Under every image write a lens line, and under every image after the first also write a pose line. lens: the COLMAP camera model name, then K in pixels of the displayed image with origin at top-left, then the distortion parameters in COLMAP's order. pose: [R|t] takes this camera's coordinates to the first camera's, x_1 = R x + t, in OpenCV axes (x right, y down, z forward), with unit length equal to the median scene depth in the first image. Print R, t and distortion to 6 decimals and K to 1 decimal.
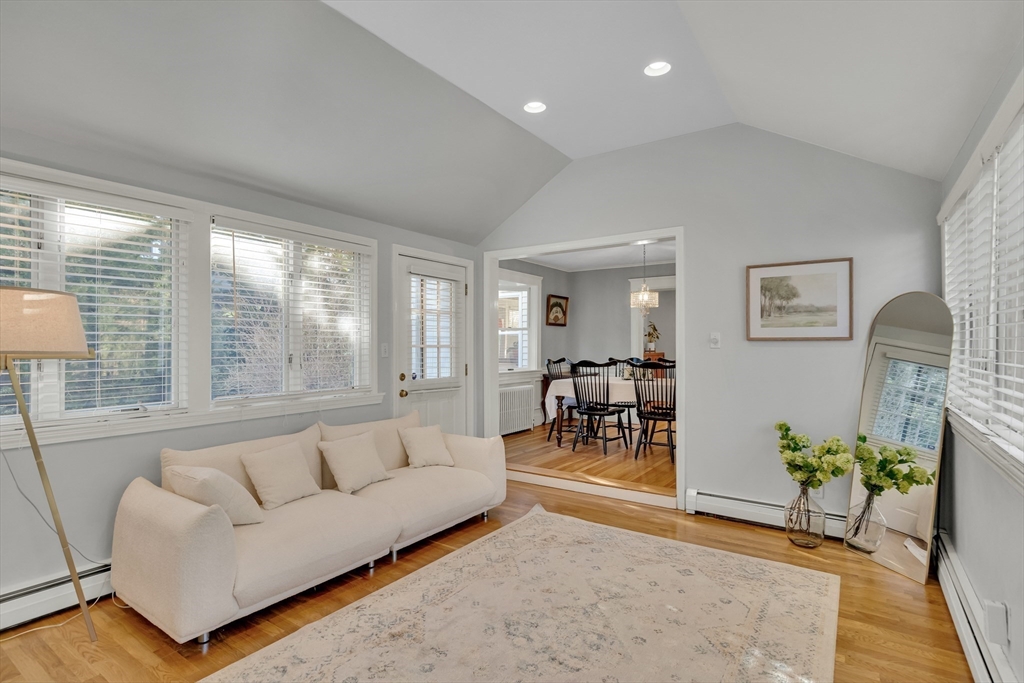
lens RADIAL K [[528.4, 0, 505.5], [0, 528.4, 343.3], [0, 0, 1]] dist [0.002189, 0.000686]
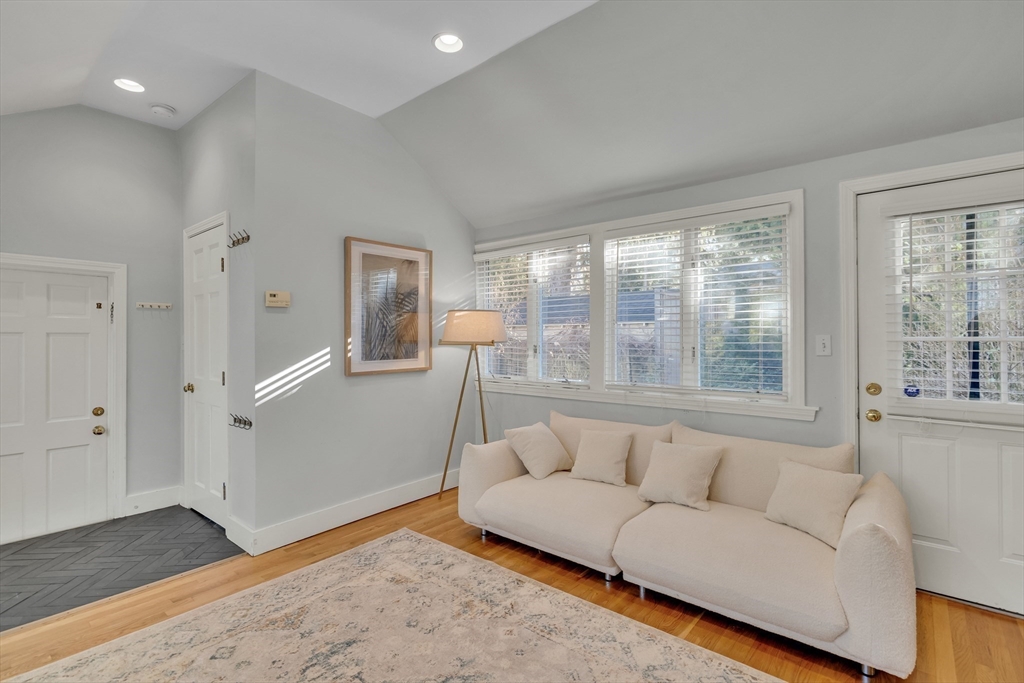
lens RADIAL K [[472.2, 0, 505.2], [0, 472.2, 340.4], [0, 0, 1]] dist [-0.003244, 0.000216]
pose [[-0.105323, -0.003013, -0.994433, 0.552072], [0.001279, 0.999994, -0.003166, 0.012163], [0.994437, -0.001605, -0.105319, 0.874208]]
